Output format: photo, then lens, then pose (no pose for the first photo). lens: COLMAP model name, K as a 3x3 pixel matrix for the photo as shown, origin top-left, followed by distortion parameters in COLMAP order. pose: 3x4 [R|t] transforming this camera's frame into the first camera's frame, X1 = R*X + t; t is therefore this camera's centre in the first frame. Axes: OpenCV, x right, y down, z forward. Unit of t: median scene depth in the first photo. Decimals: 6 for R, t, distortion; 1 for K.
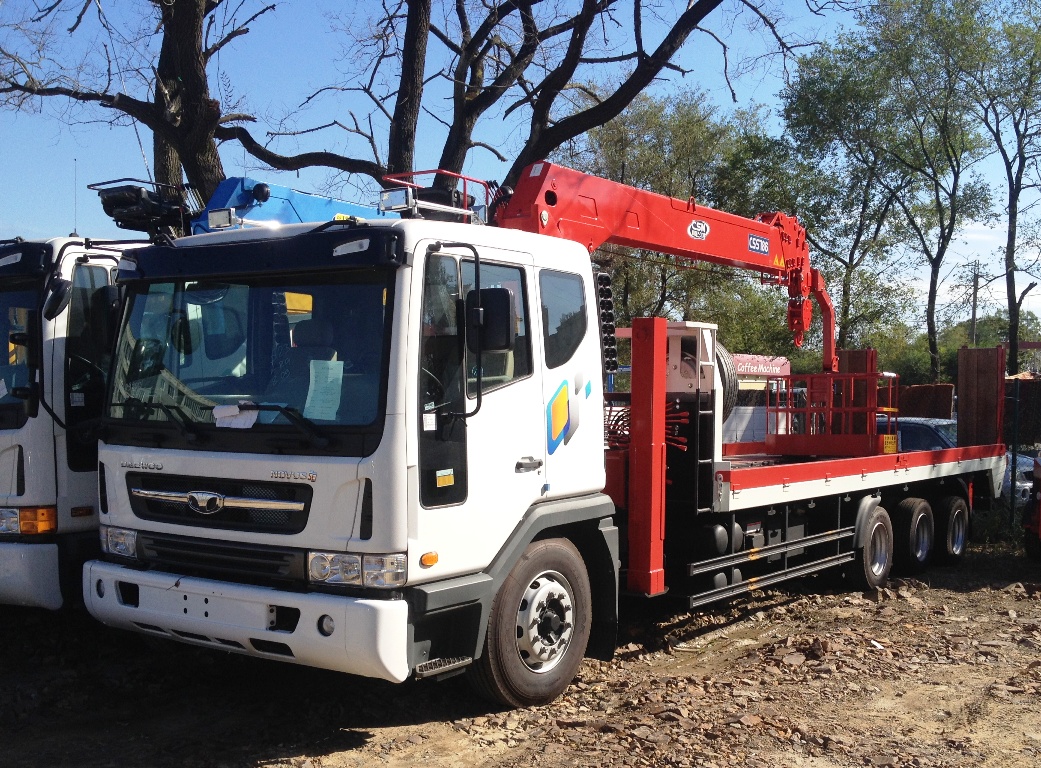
lens RADIAL K [[1135.2, 0, 582.6], [0, 1135.2, 479.1], [0, 0, 1]] dist [0.152613, -0.347938]
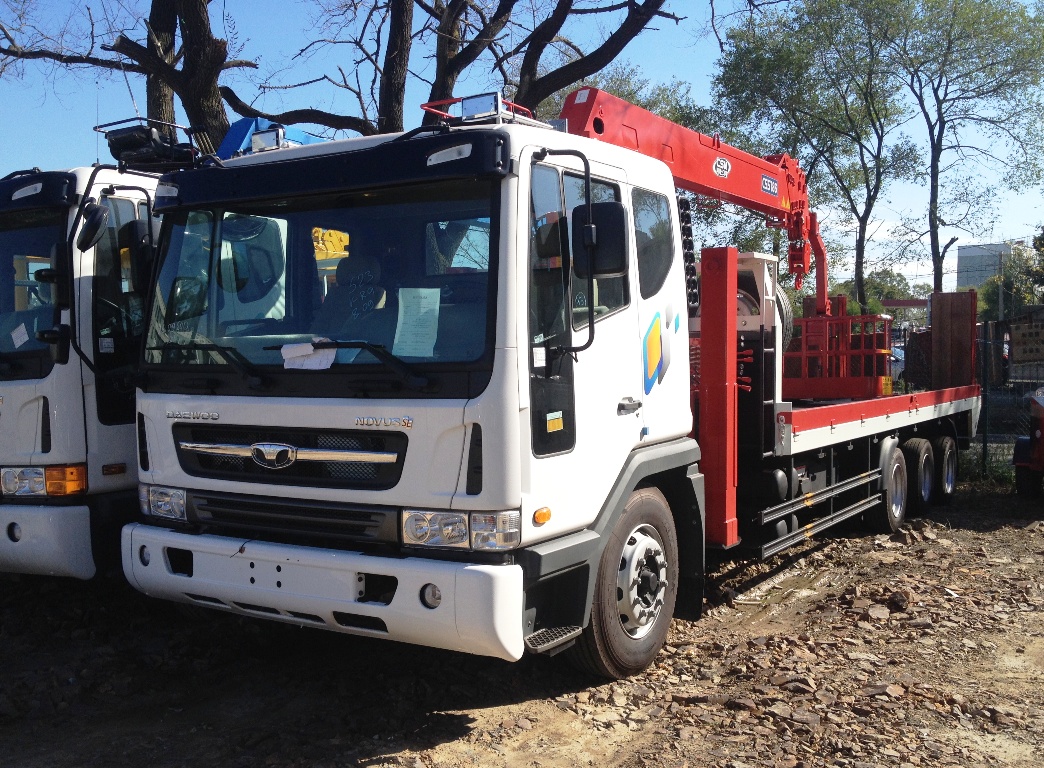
lens RADIAL K [[1012.9, 0, 523.1], [0, 1012.9, 426.2], [0, 0, 1]] dist [0.146421, -0.315312]
pose [[0.999422, -0.019881, 0.027581, -0.140275], [0.020006, 0.999791, -0.004265, 0.004397], [-0.027490, 0.004815, 0.999610, 0.192376]]
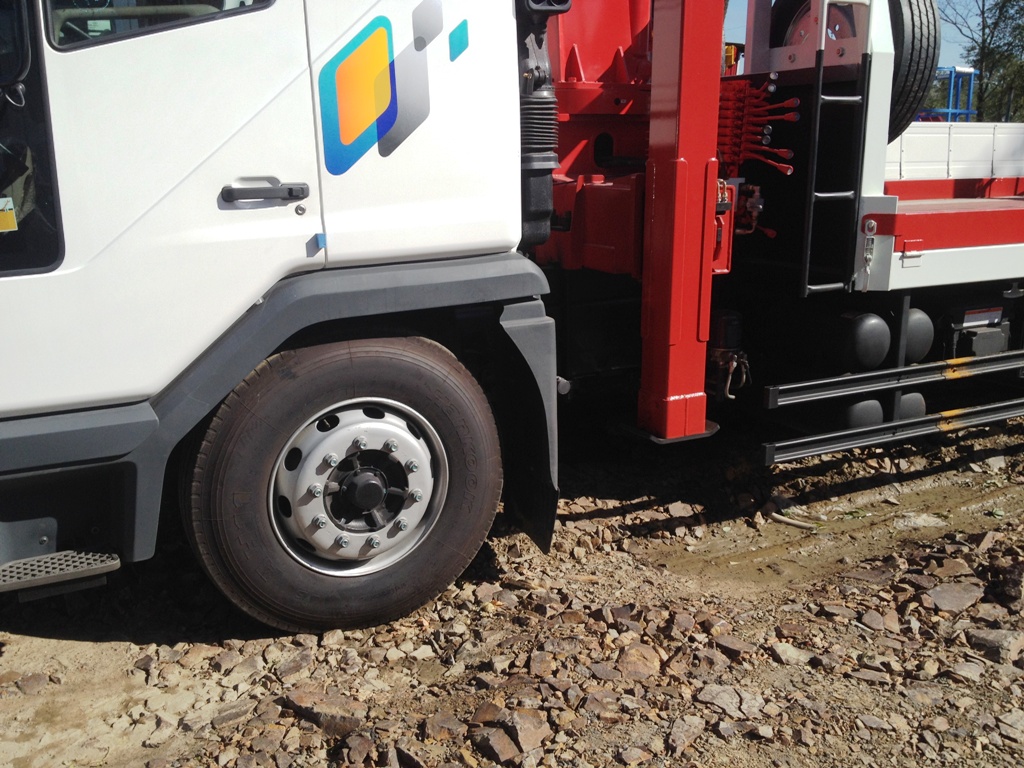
lens RADIAL K [[924.2, 0, 512.0], [0, 924.2, 384.0], [0, 0, 1]] dist [0.127183, -0.270405]
pose [[0.868819, 0.099384, -0.485052, 0.233400], [-0.015550, 0.984642, 0.173893, -0.003048], [0.494885, -0.143539, 0.857021, 0.636196]]
